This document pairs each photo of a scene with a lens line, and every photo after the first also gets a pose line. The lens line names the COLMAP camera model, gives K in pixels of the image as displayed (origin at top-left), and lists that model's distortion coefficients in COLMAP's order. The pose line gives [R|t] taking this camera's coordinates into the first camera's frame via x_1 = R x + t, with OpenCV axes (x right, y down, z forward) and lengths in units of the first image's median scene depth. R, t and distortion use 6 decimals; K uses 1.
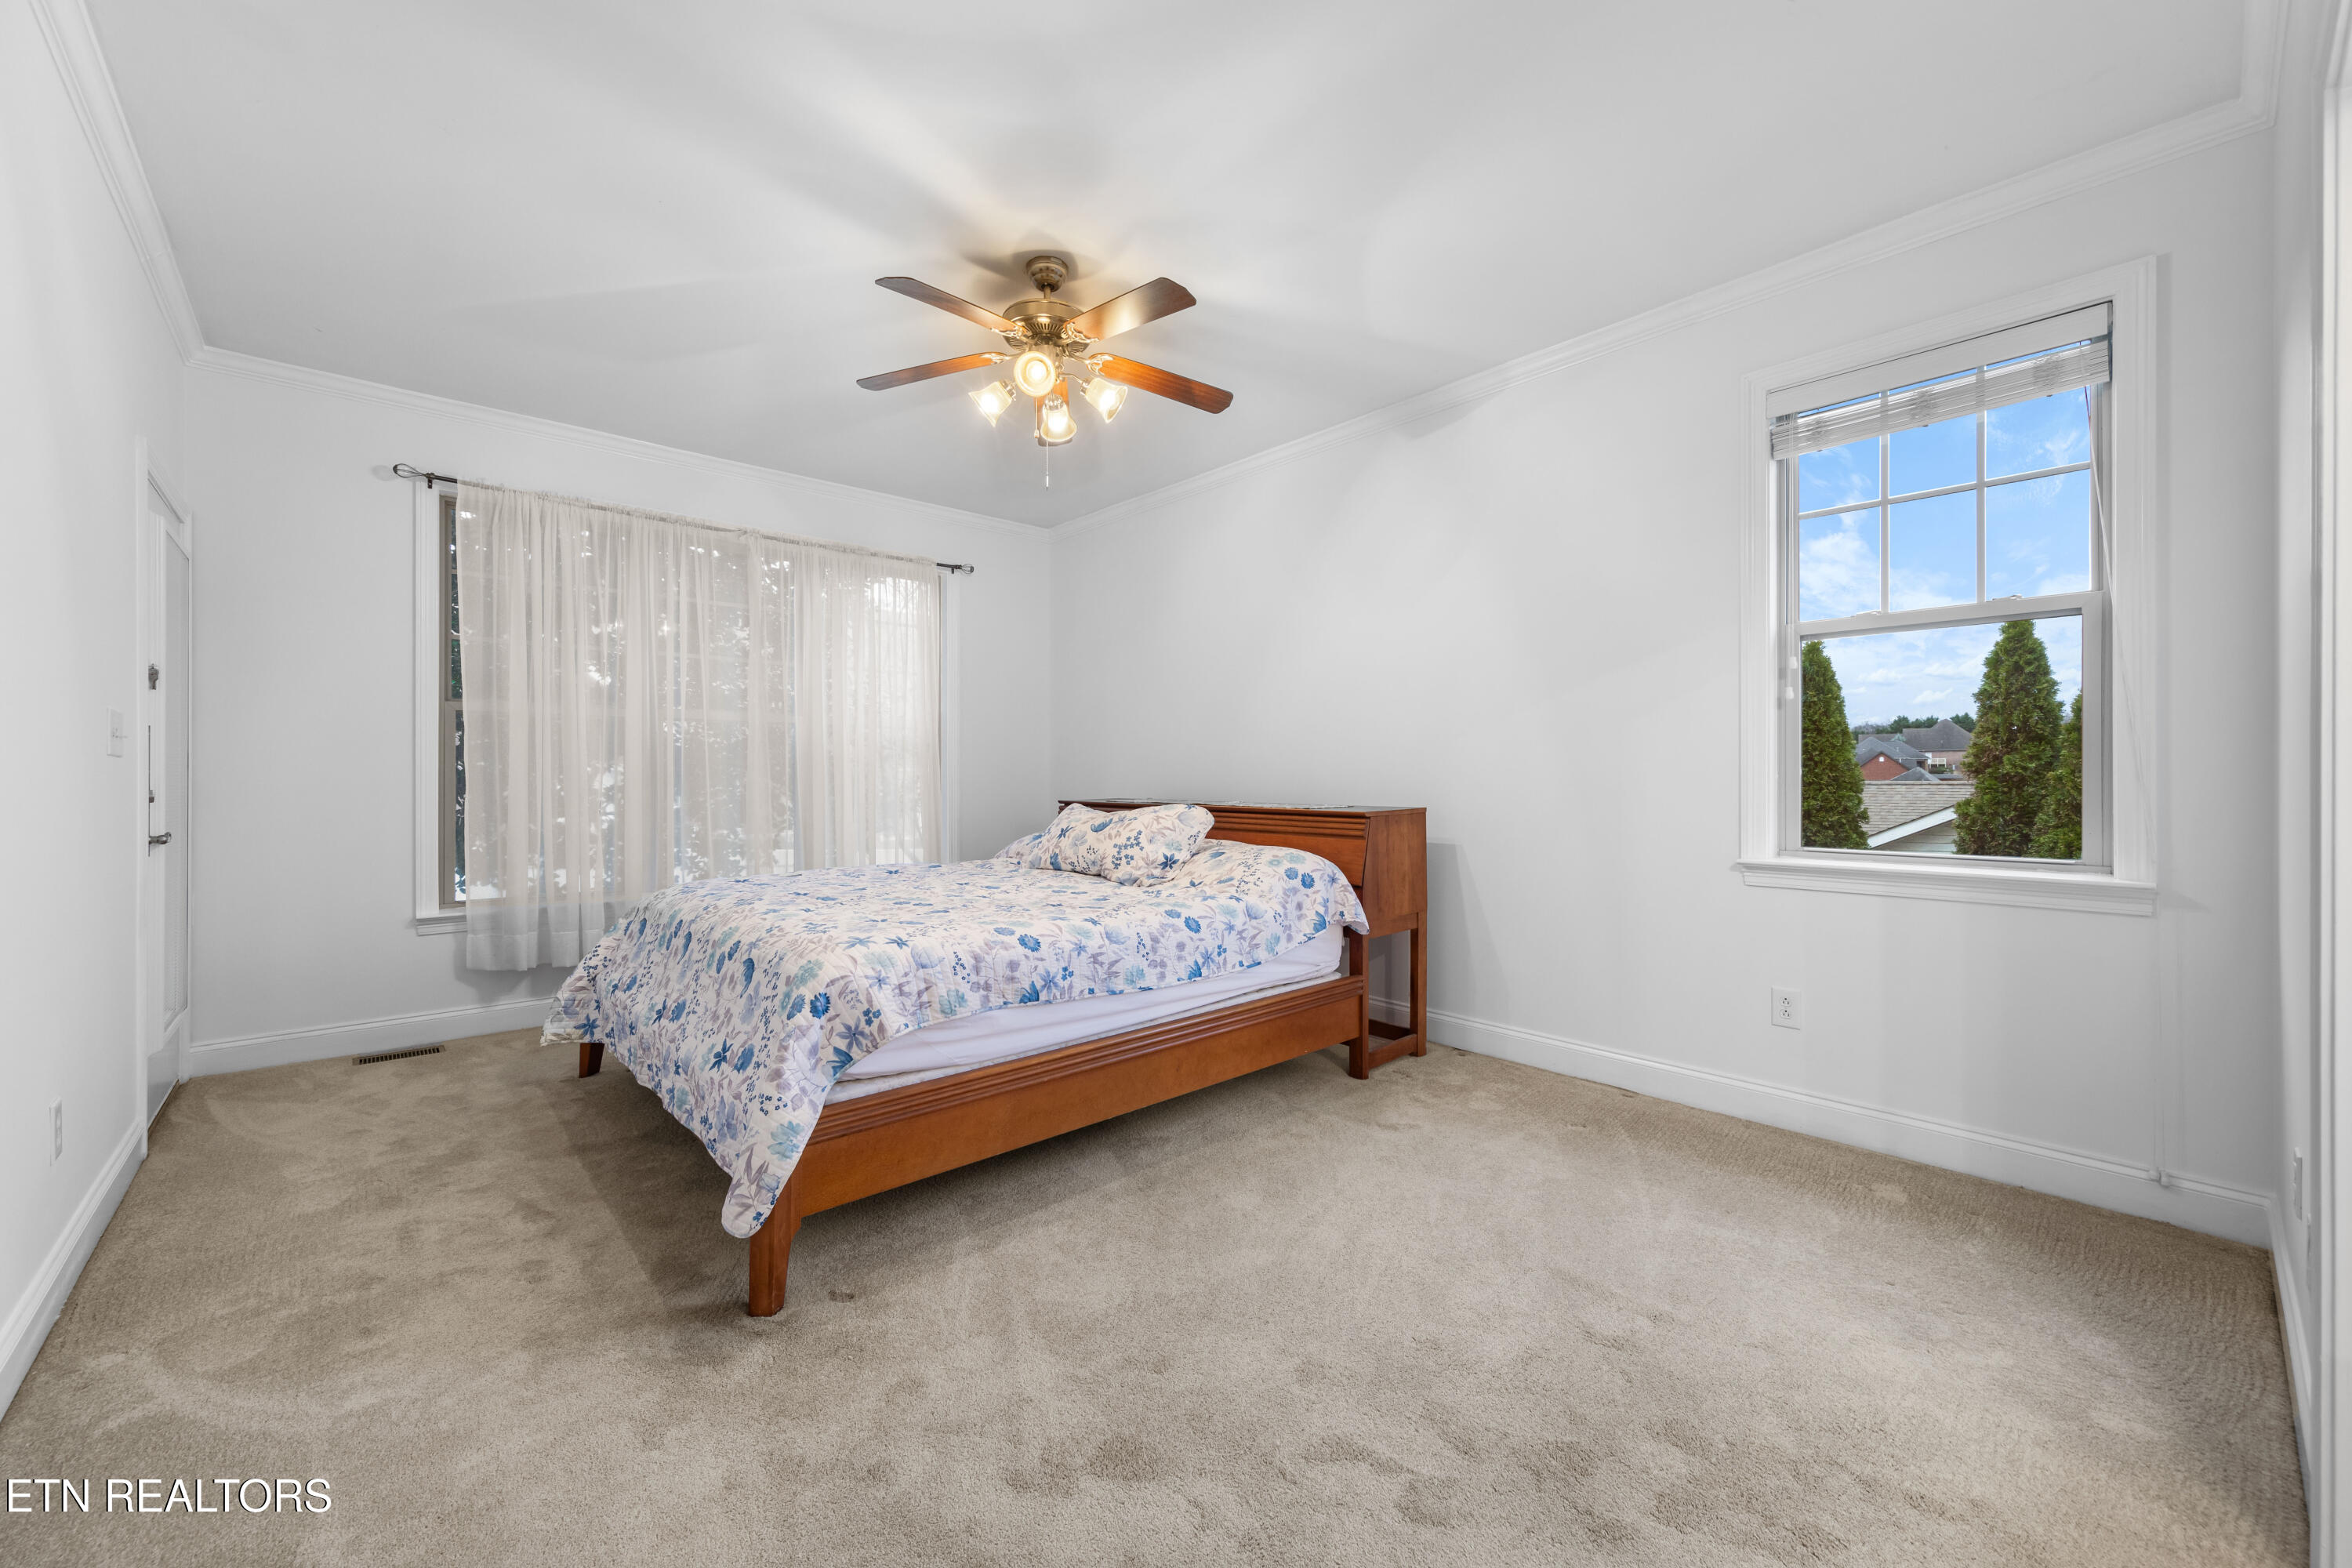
lens RADIAL K [[923.2, 0, 1176.0], [0, 923.2, 784.0], [0, 0, 1]] dist [-0.021580, -0.000071]
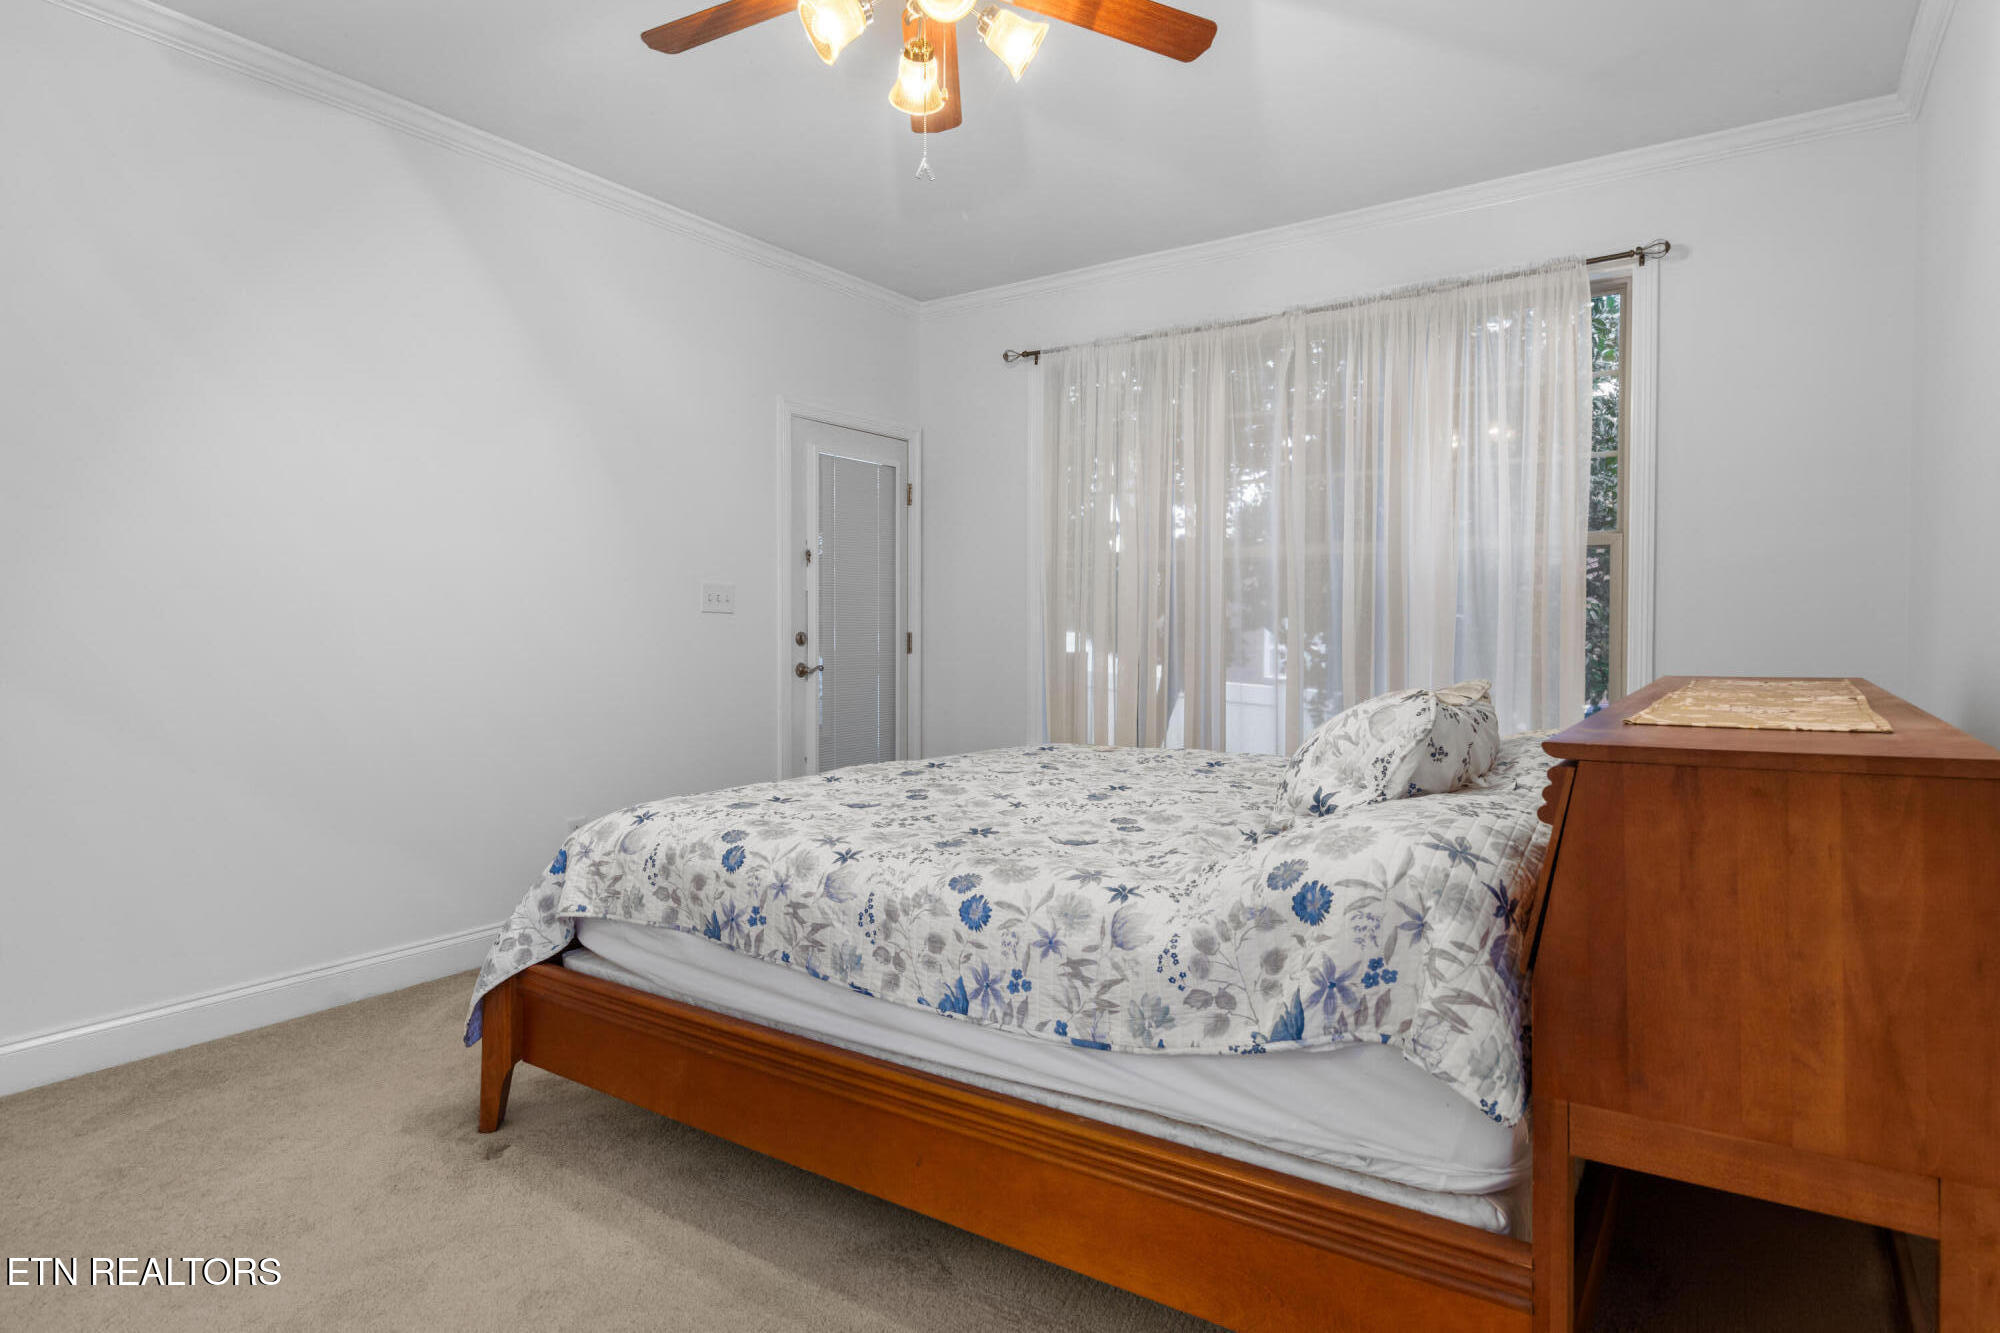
lens RADIAL K [[1084.1, 0, 1000.0], [0, 1084.1, 666.5], [0, 0, 1]] dist [-0.003600, -0.000251]
pose [[0.226900, 0.035315, -0.973278, 0.643838], [-0.006016, 0.999374, 0.034859, -0.007348], [0.973900, -0.002054, 0.226970, 0.924020]]
